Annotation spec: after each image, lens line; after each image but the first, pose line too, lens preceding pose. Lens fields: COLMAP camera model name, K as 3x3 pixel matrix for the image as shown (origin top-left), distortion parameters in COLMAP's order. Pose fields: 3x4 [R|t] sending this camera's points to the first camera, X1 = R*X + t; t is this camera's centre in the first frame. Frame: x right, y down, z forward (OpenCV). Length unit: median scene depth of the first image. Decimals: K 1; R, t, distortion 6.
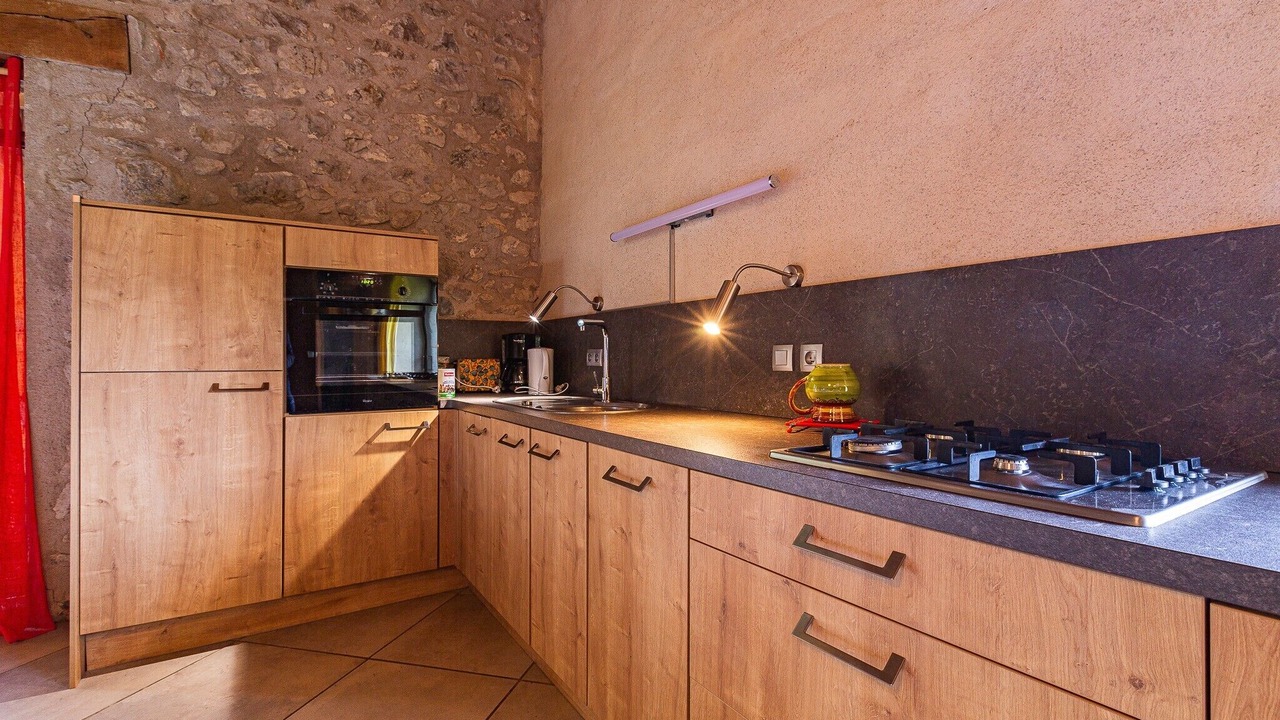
lens RADIAL K [[590.9, 0, 640.0], [0, 590.9, 360.0], [0, 0, 1]] dist [0.000830, -0.000159]
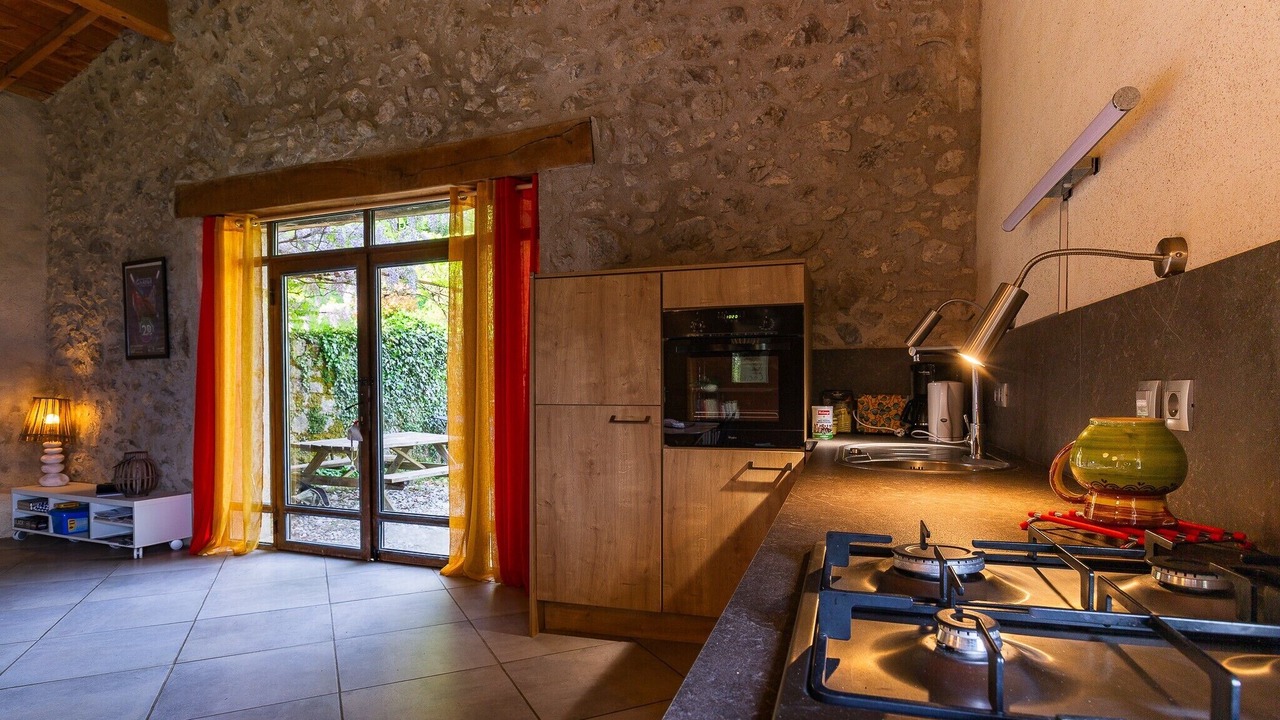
lens RADIAL K [[685.9, 0, 639.4], [0, 685.9, 401.4], [0, 0, 1]] dist [-0.002660, 0.000623]
pose [[0.646436, 0.015939, -0.762802, 0.293233], [-0.002276, 0.999818, 0.018962, -0.011766], [0.762965, -0.010522, 0.646354, 0.132640]]
